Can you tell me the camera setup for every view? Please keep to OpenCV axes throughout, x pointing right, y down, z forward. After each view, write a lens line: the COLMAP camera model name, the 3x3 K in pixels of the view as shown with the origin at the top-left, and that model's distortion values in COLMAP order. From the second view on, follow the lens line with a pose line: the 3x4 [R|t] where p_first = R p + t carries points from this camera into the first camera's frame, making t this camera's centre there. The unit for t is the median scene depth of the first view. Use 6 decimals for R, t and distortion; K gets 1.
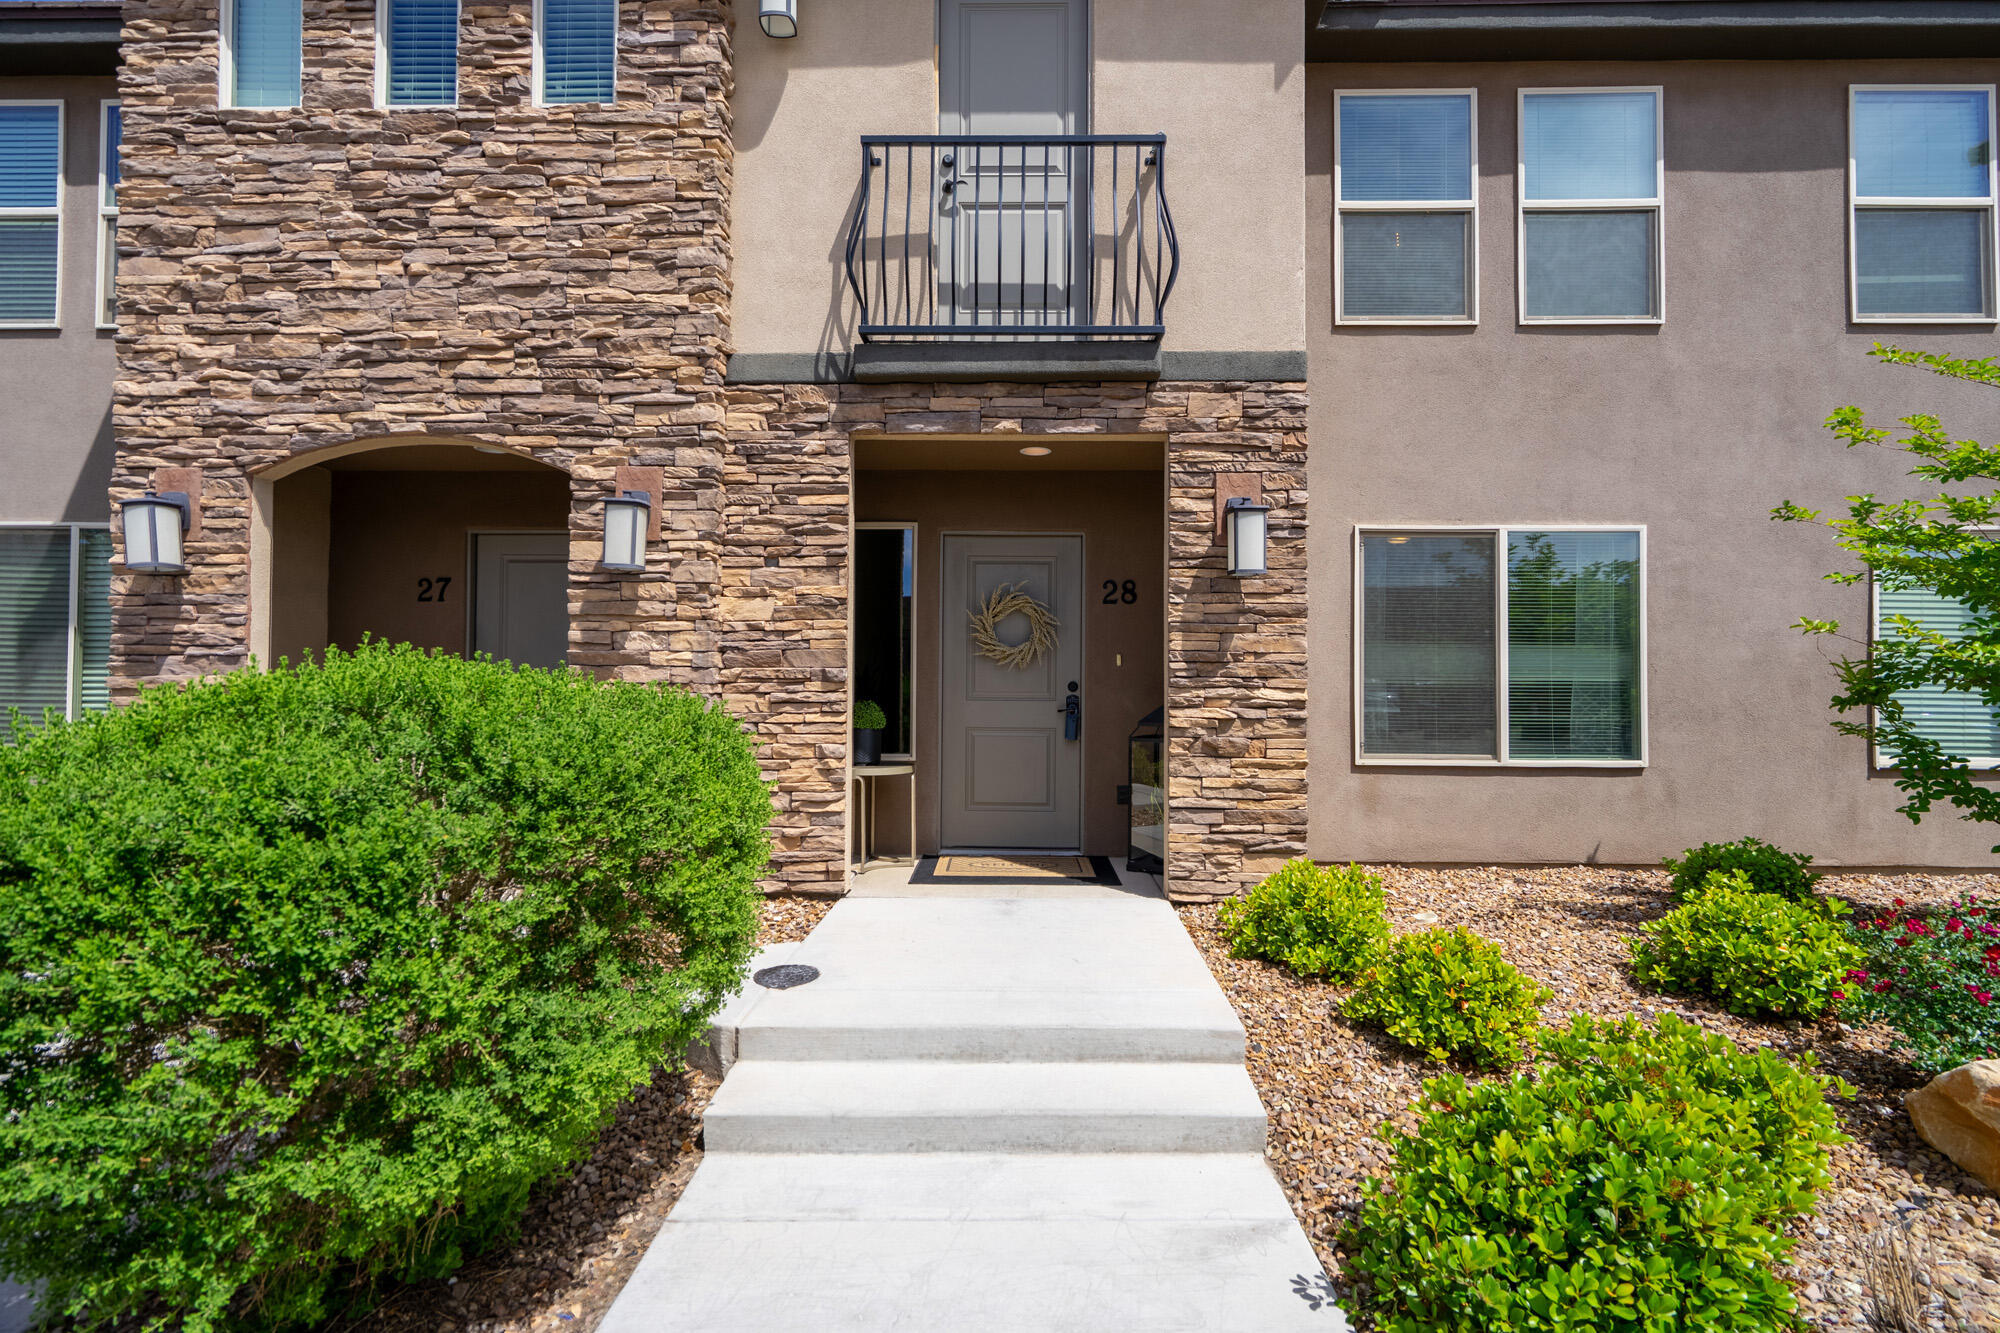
lens RADIAL K [[900.5, 0, 1036.9], [0, 900.5, 659.1], [0, 0, 1]] dist [-0.003424, 0.001451]
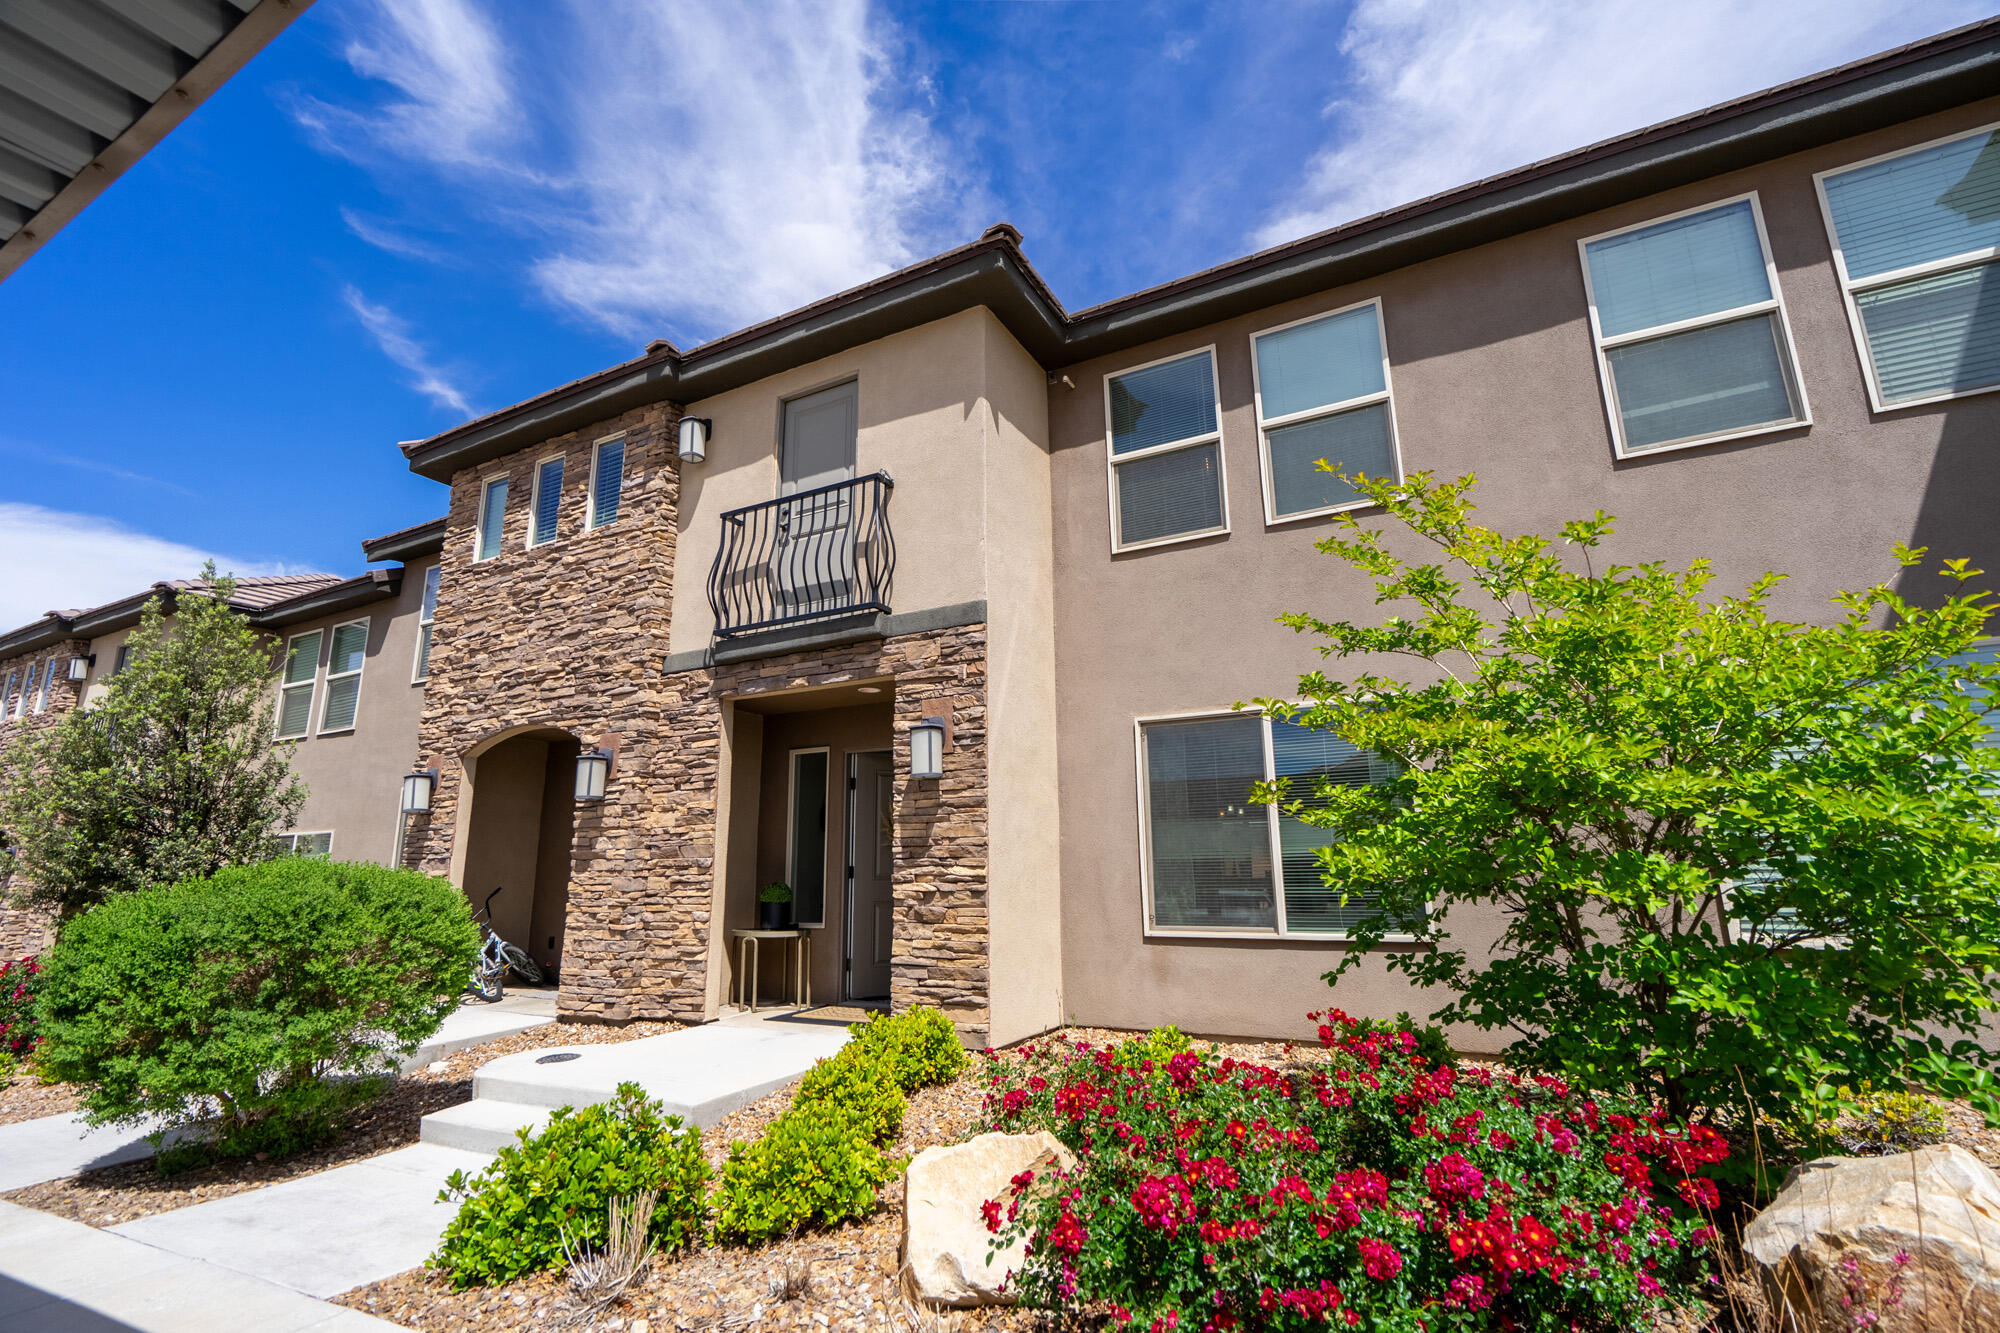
lens RADIAL K [[900.5, 0, 1036.9], [0, 900.5, 659.1], [0, 0, 1]] dist [-0.003424, 0.001451]
pose [[0.893653, -0.119784, -0.432477, 0.930415], [0.030758, 0.977801, -0.207266, 0.013910], [0.447703, 0.171921, 0.877499, -0.095875]]
